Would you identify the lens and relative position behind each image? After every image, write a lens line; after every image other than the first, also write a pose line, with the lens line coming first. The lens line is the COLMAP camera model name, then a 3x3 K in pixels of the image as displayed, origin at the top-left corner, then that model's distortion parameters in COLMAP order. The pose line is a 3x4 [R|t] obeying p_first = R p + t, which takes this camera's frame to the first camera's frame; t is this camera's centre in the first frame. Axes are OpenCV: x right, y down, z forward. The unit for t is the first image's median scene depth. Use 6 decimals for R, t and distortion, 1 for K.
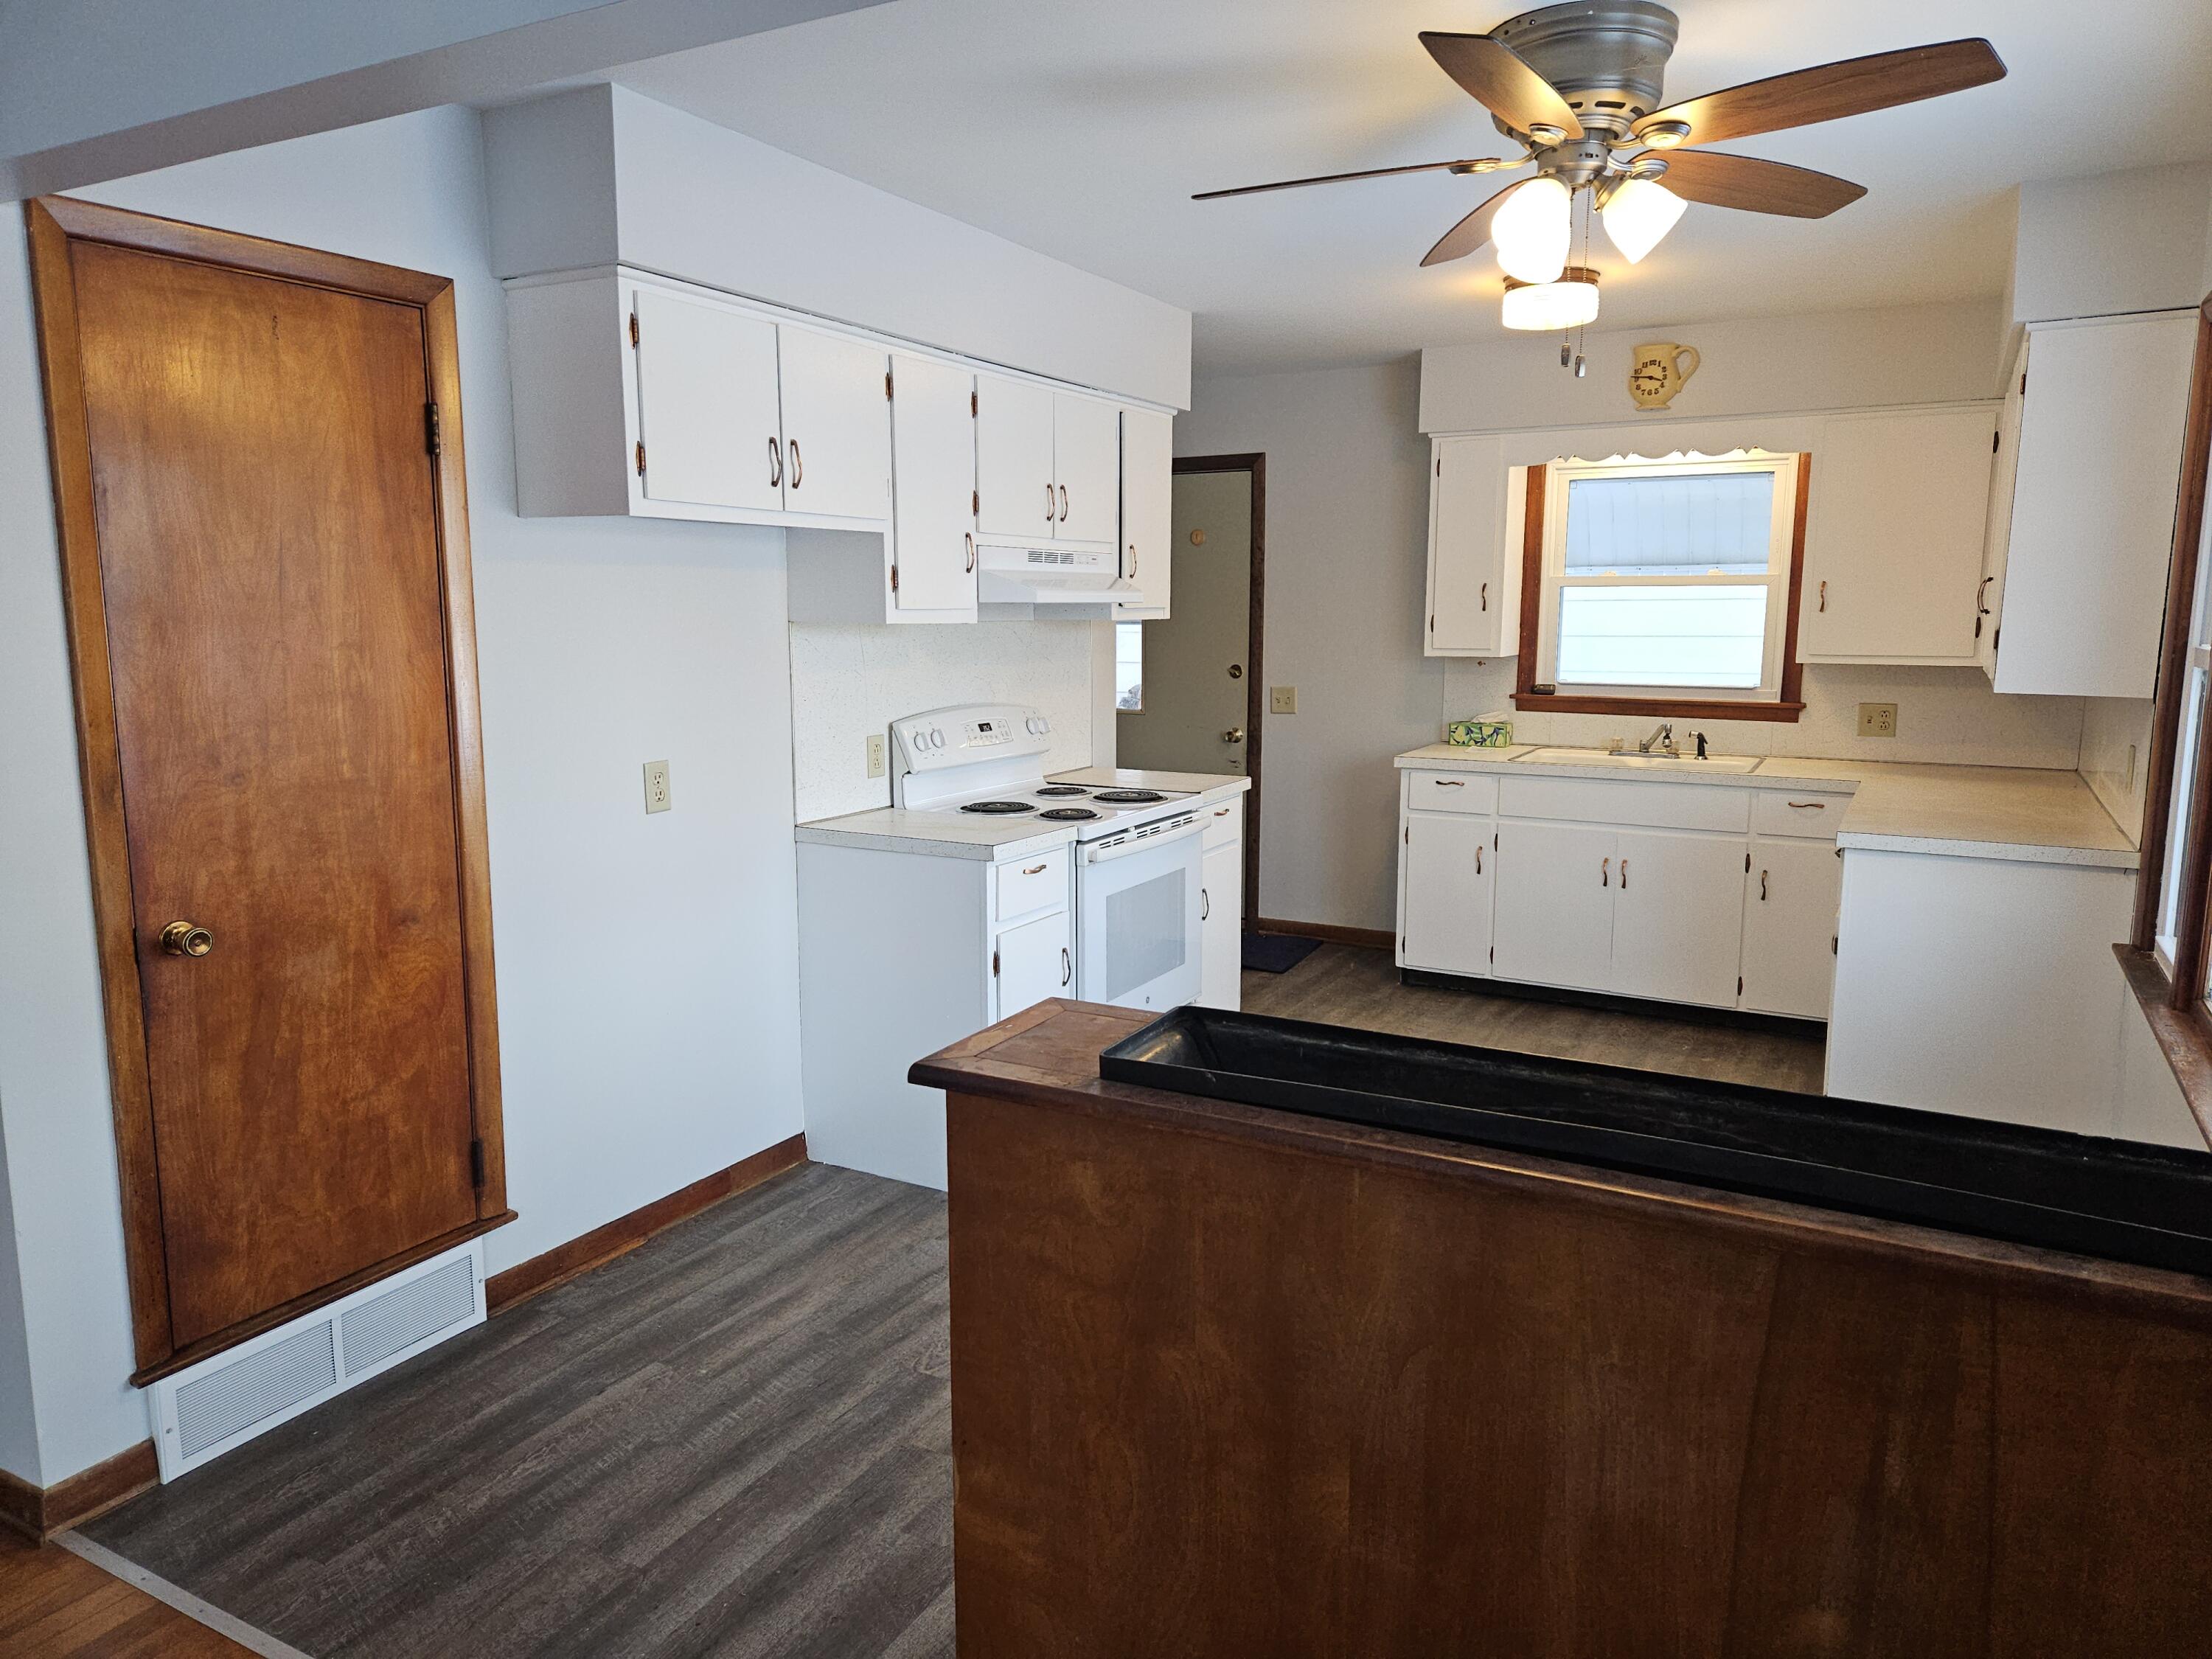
lens RADIAL K [[1477.6, 0, 1101.9], [0, 1477.6, 819.3], [0, 0, 1]] dist [0.076328, -0.060762]
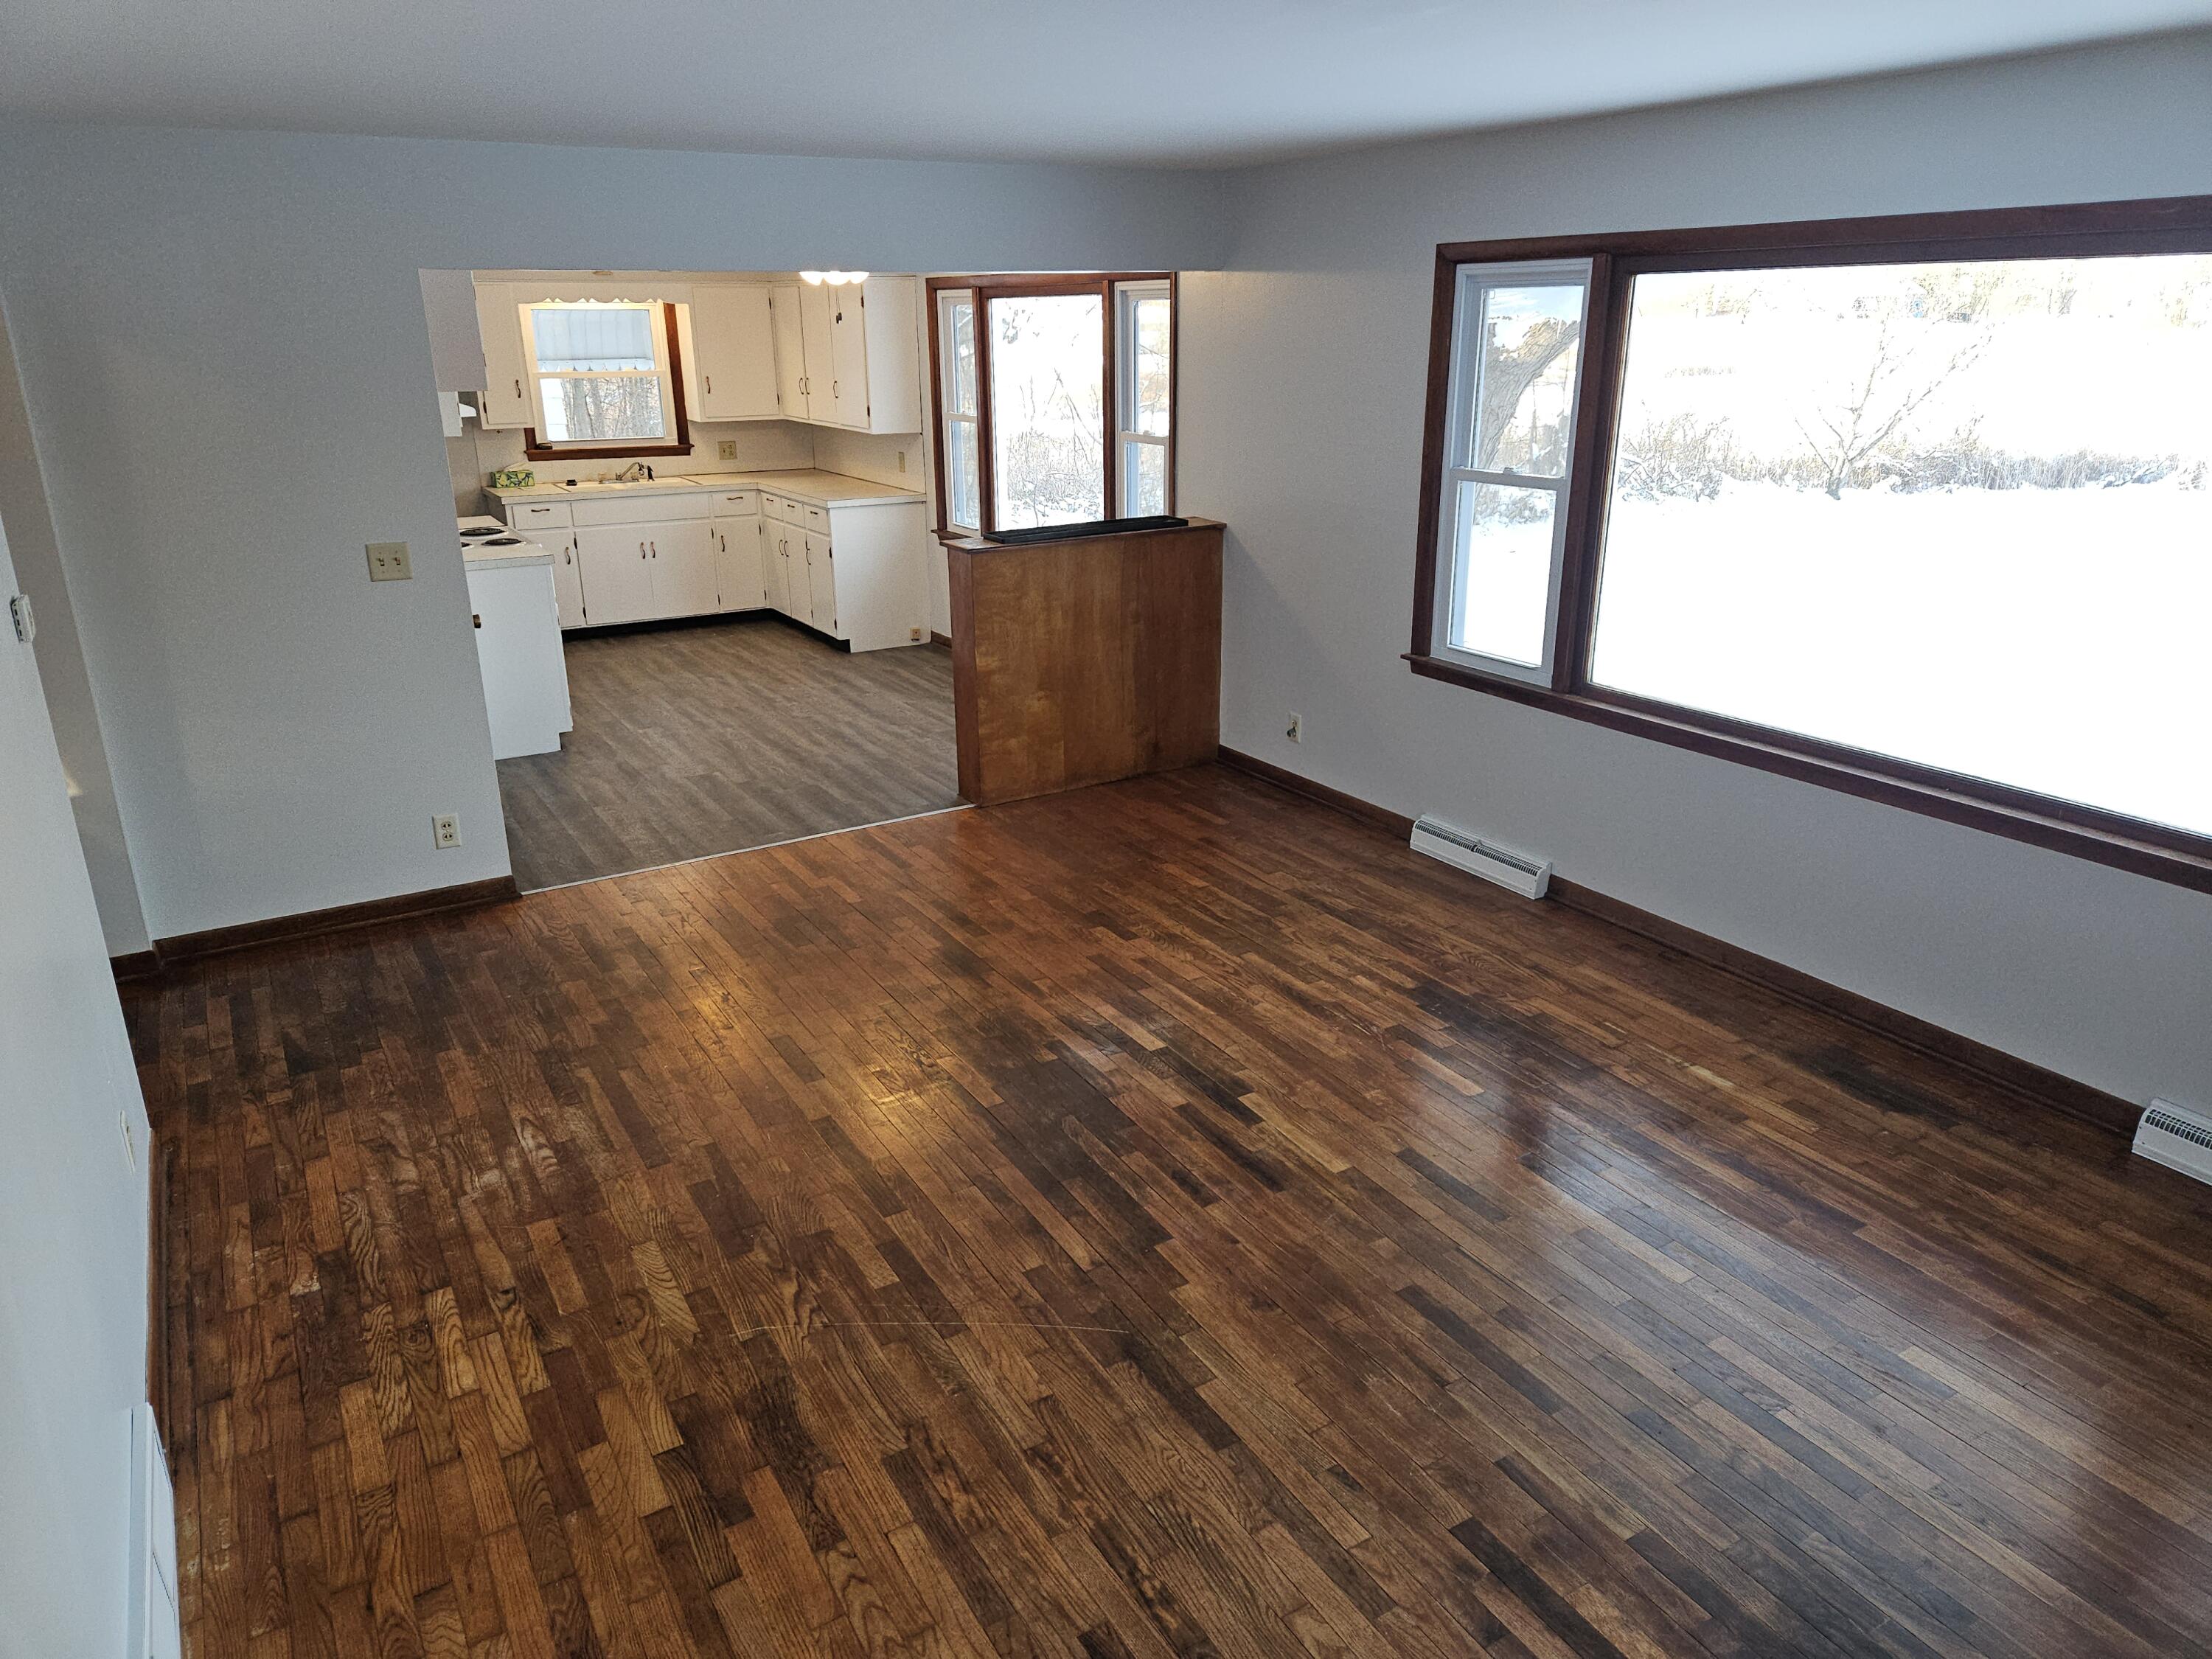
lens RADIAL K [[1477.6, 0, 1115.2], [0, 1477.6, 807.3], [0, 0, 1]] dist [0.076328, -0.060762]
pose [[0.498662, -0.280191, 0.820261, -0.911184], [0.137898, 0.959906, 0.244060, -0.025948], [-0.855757, -0.008591, 0.517307, -0.392551]]
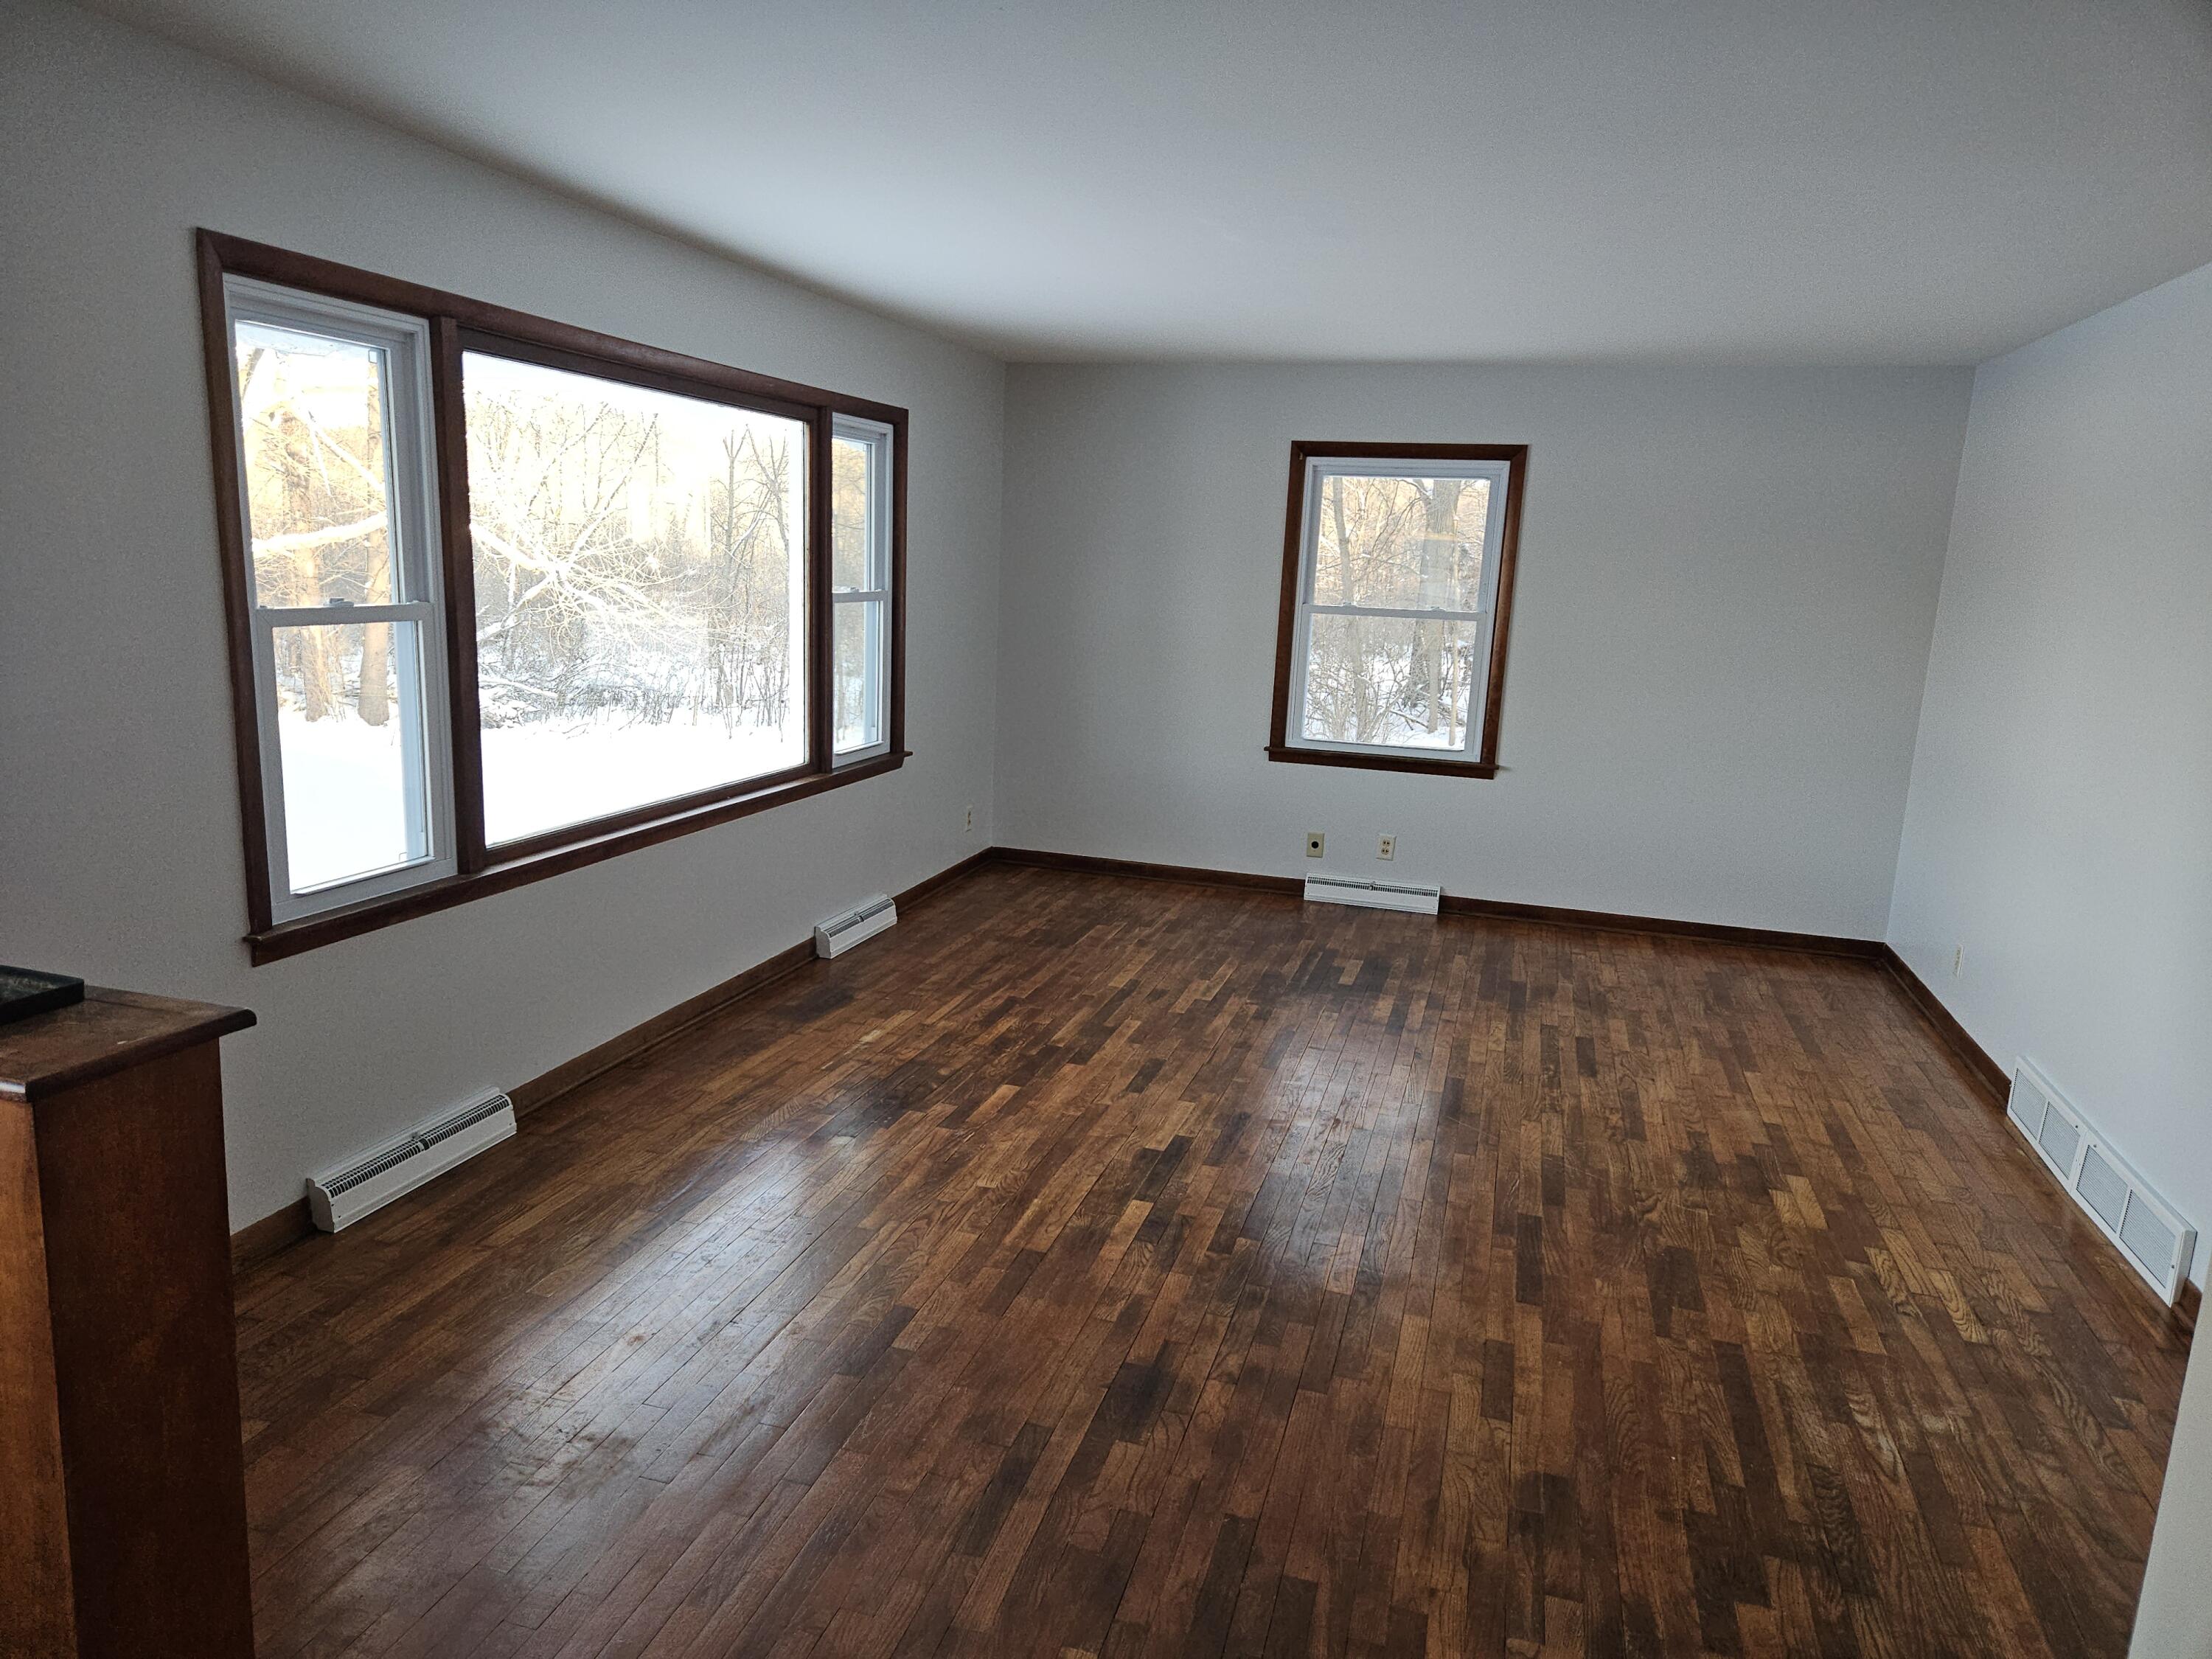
lens RADIAL K [[1477.6, 0, 1063.7], [0, 1477.6, 838.1], [0, 0, 1]] dist [0.076328, -0.060762]
pose [[-0.979189, -0.001260, -0.202947, -0.131820], [-0.069836, 0.941007, 0.331103, -0.104297], [0.190557, 0.338386, -0.921511, 0.556401]]
